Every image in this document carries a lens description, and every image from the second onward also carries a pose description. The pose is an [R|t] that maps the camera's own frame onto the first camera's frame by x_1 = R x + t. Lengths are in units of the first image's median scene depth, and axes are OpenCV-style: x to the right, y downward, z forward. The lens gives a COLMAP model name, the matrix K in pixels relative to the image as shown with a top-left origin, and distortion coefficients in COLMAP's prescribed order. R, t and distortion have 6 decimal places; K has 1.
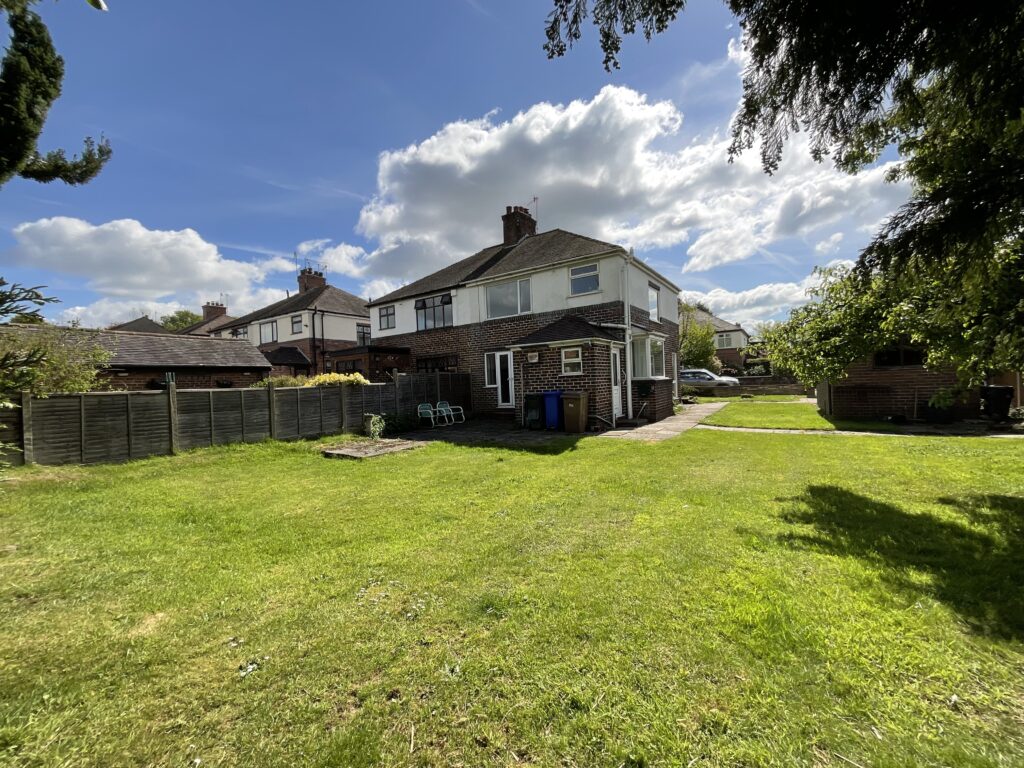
lens RADIAL K [[412.3, 0, 512.0], [0, 412.3, 384.0], [0, 0, 1]] dist [0.000067, 0.000023]
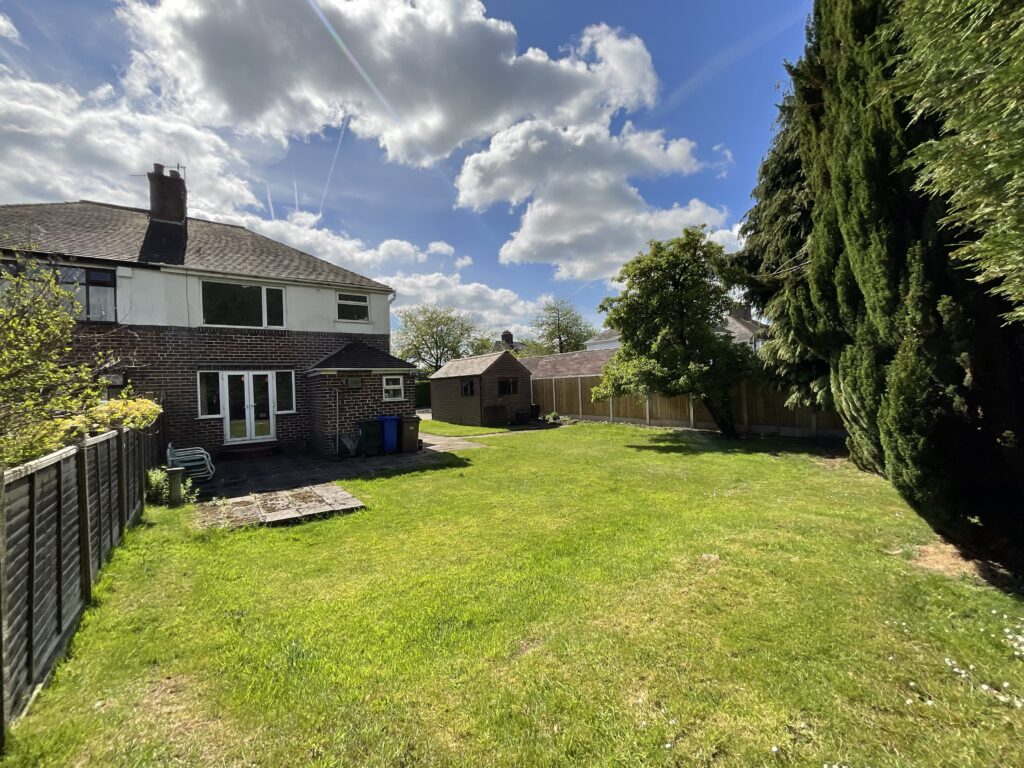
lens RADIAL K [[412.3, 0, 512.0], [0, 412.3, 384.0], [0, 0, 1]] dist [0.000067, 0.000023]
pose [[0.357452, 0.035969, 0.933239, -0.578069], [0.023014, 0.998615, -0.047304, -0.005537], [-0.933648, 0.038387, 0.356129, 0.250847]]
